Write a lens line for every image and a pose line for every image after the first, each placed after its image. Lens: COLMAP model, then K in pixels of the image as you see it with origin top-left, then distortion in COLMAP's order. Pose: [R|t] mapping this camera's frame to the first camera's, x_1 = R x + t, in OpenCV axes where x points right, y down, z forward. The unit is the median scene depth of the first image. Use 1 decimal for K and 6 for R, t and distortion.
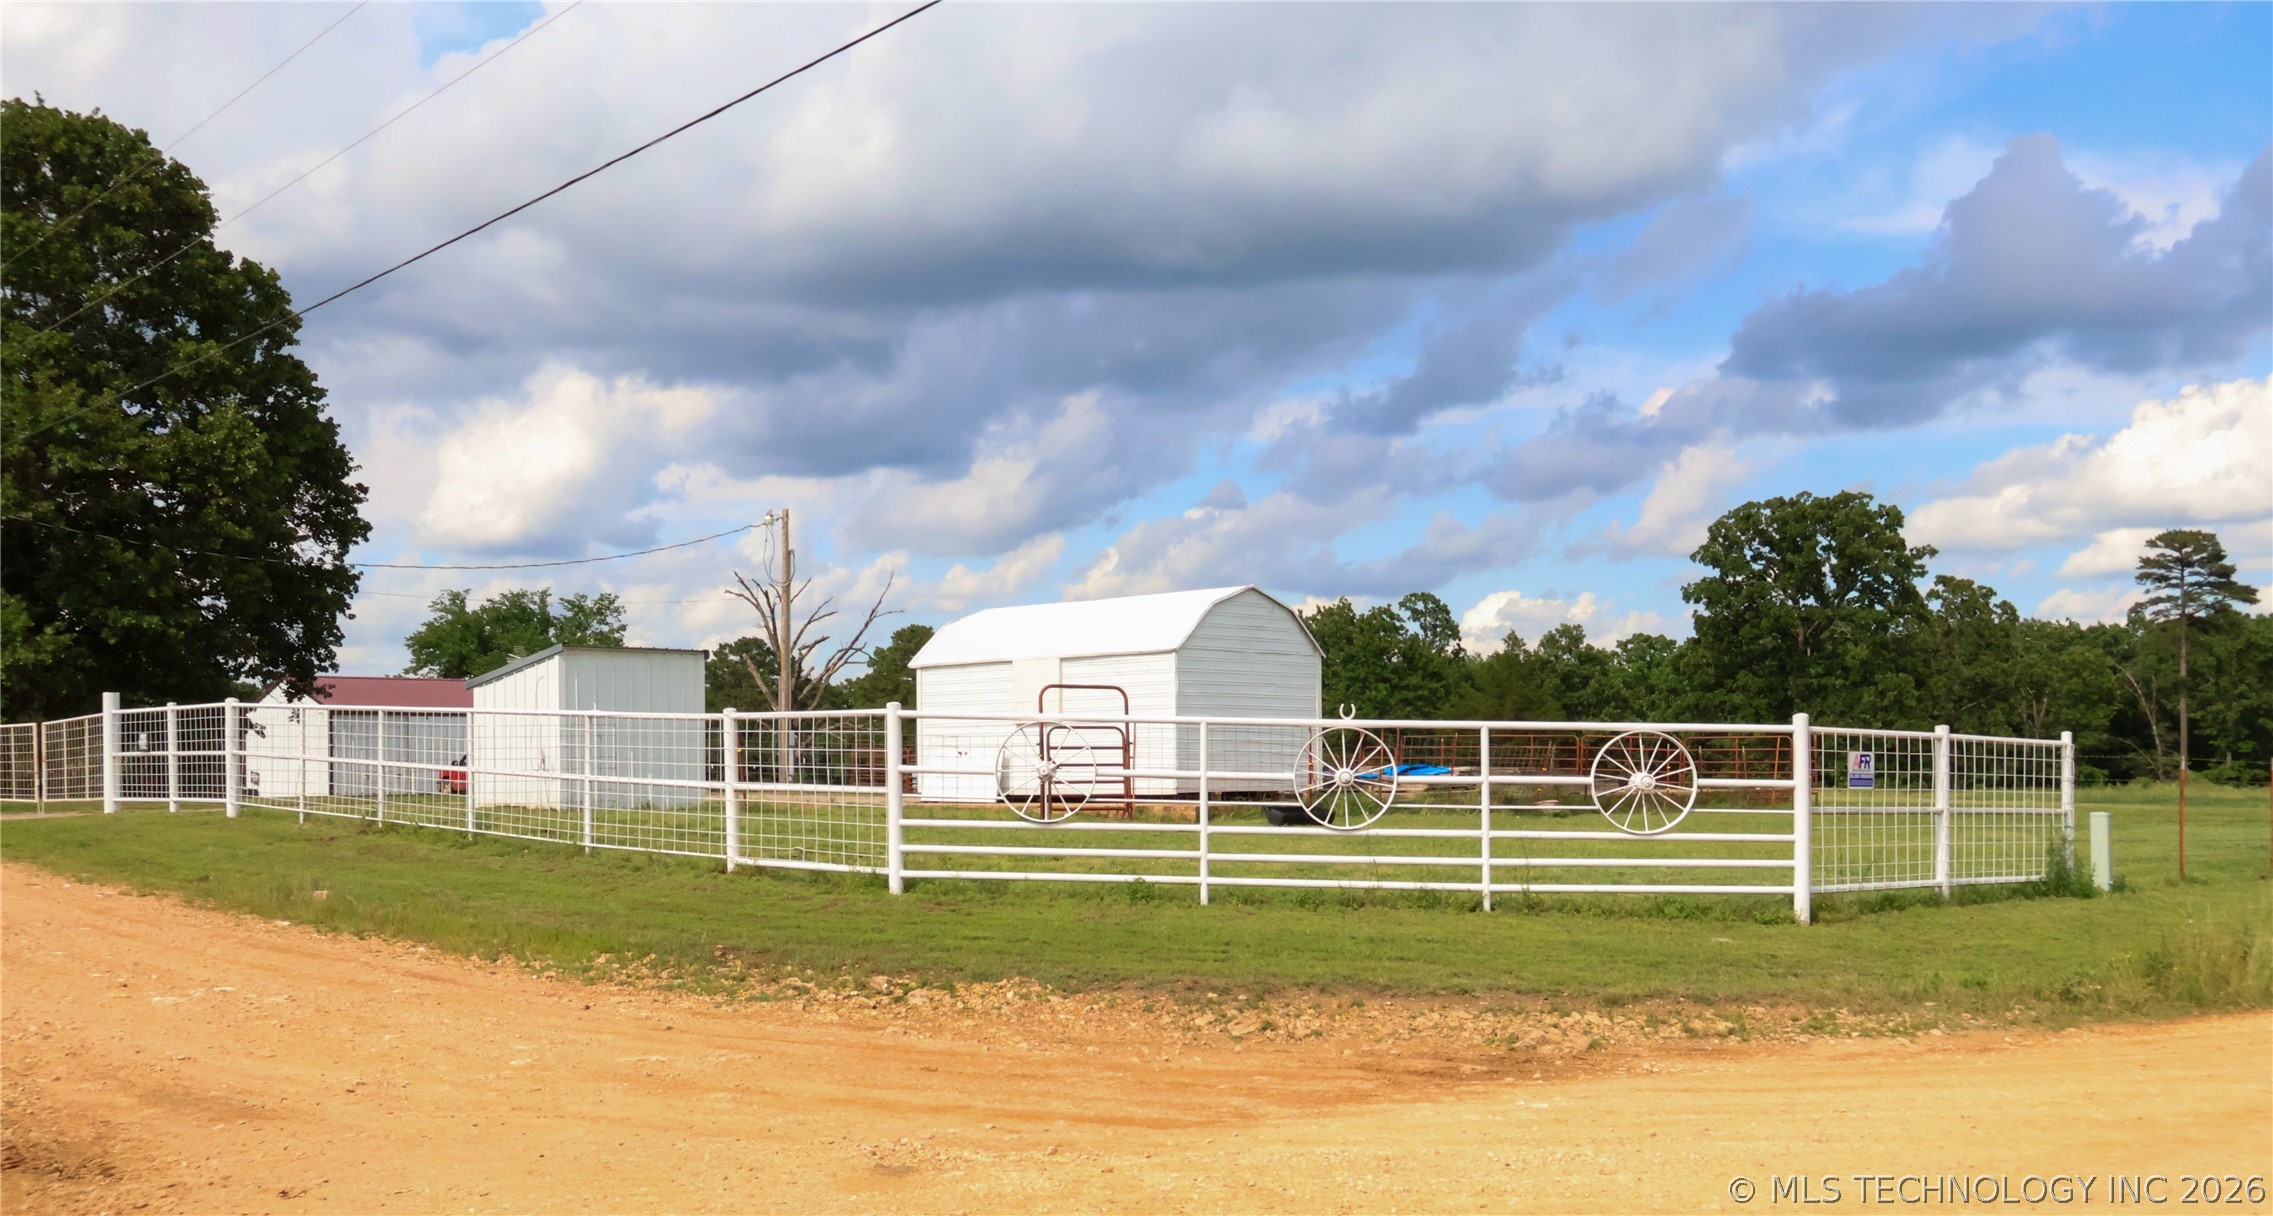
lens RADIAL K [[2022.9, 0, 1142.6], [0, 2022.9, 744.8], [0, 0, 1]] dist [0.016175, -0.016441]
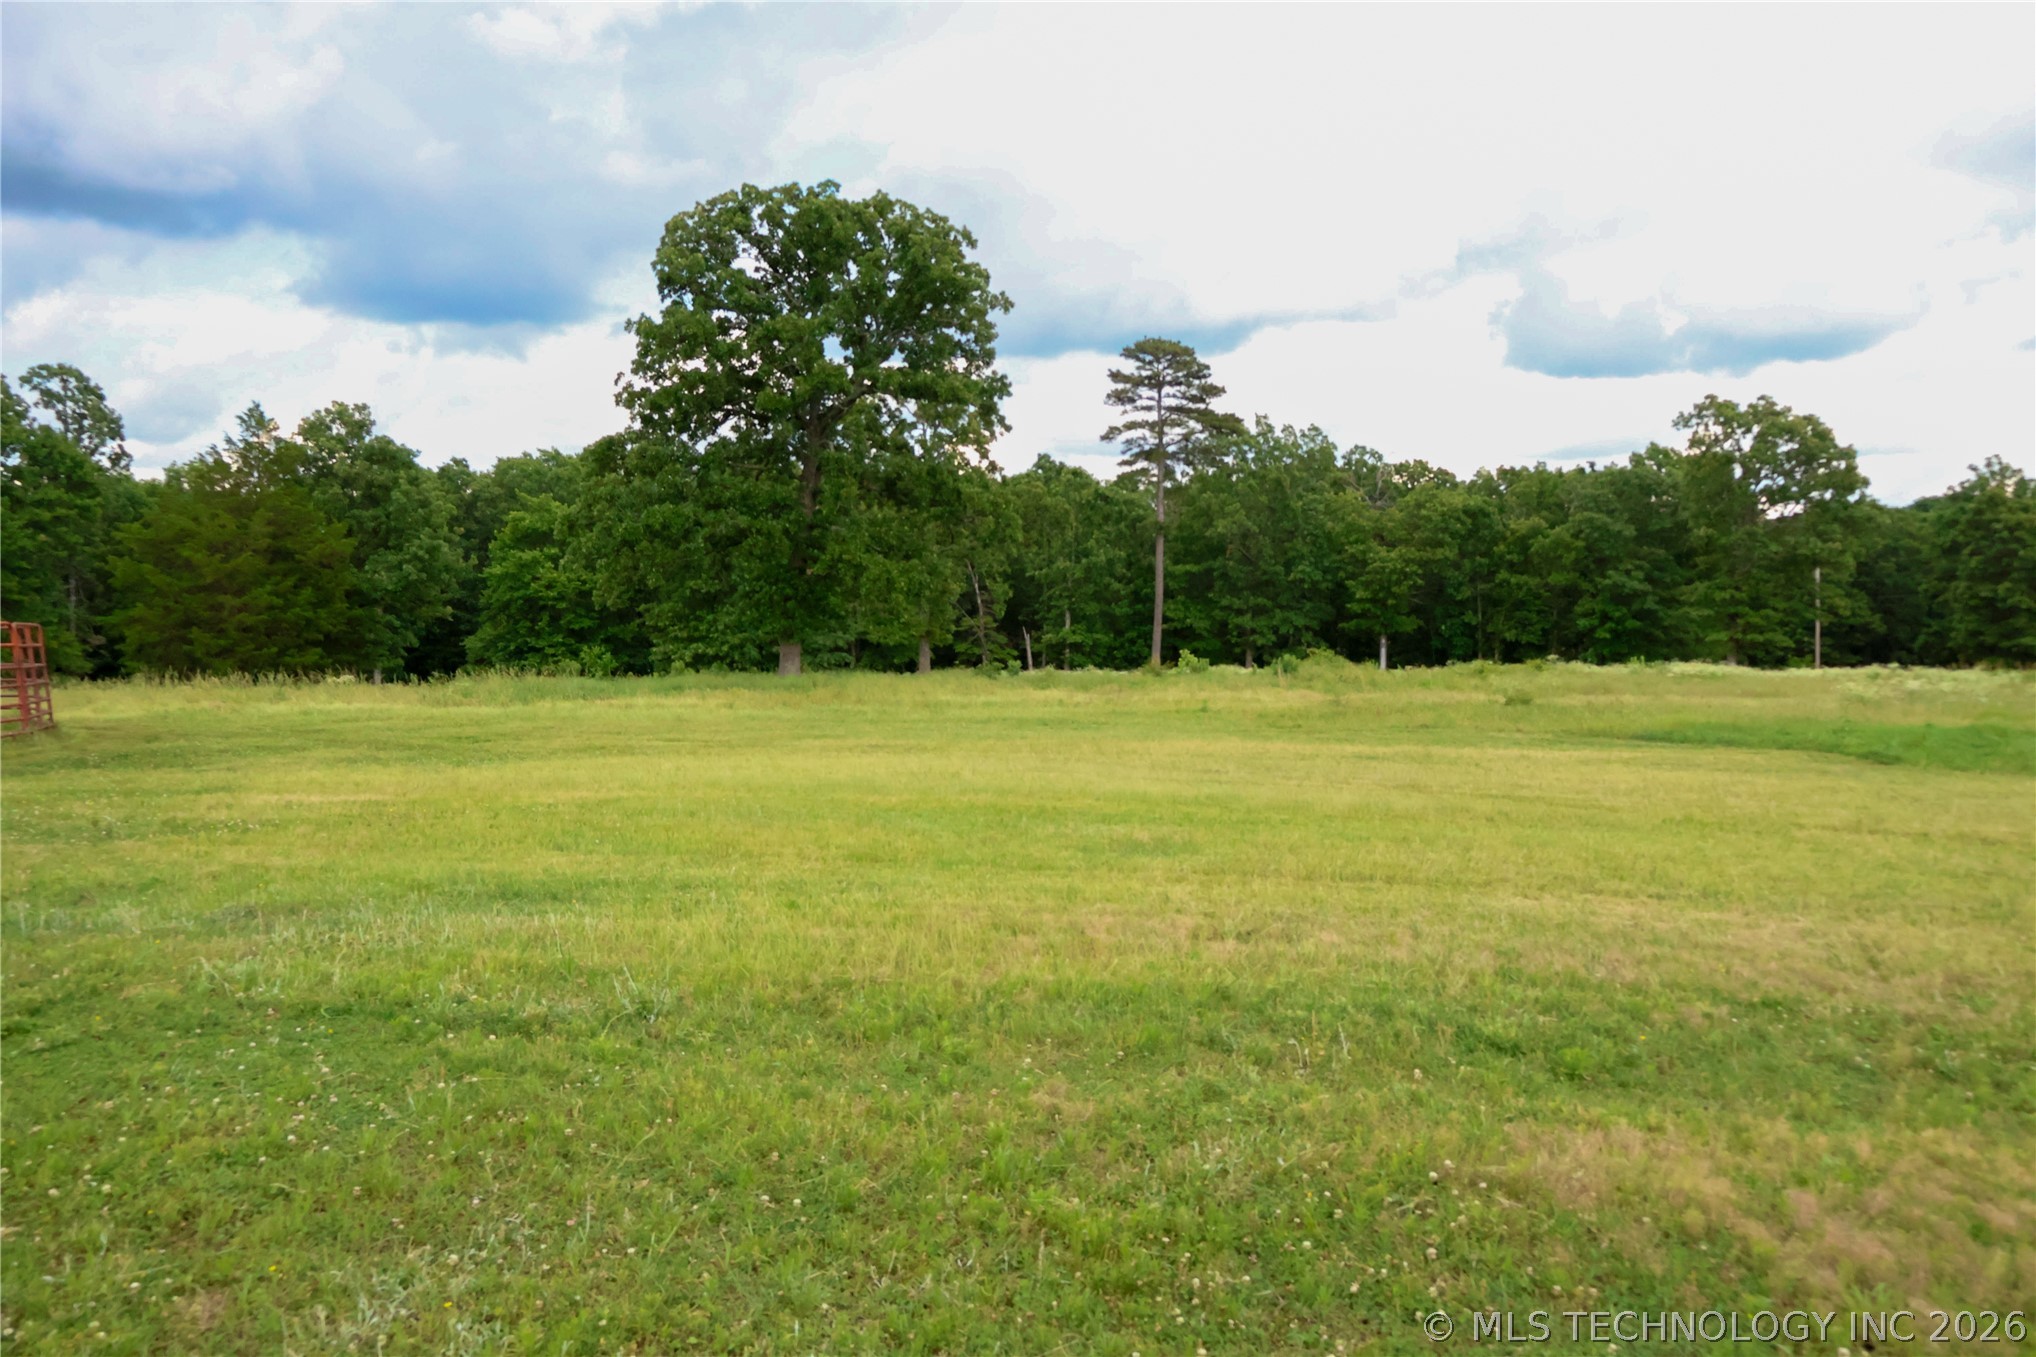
lens RADIAL K [[1702.9, 0, 1031.2], [0, 1702.9, 649.6], [0, 0, 1]] dist [-0.007573, -0.001663]
pose [[0.778376, -0.004962, 0.627779, 0.046206], [-0.013619, 0.999600, 0.024786, 0.000760], [-0.627651, -0.027843, 0.777997, 0.471459]]
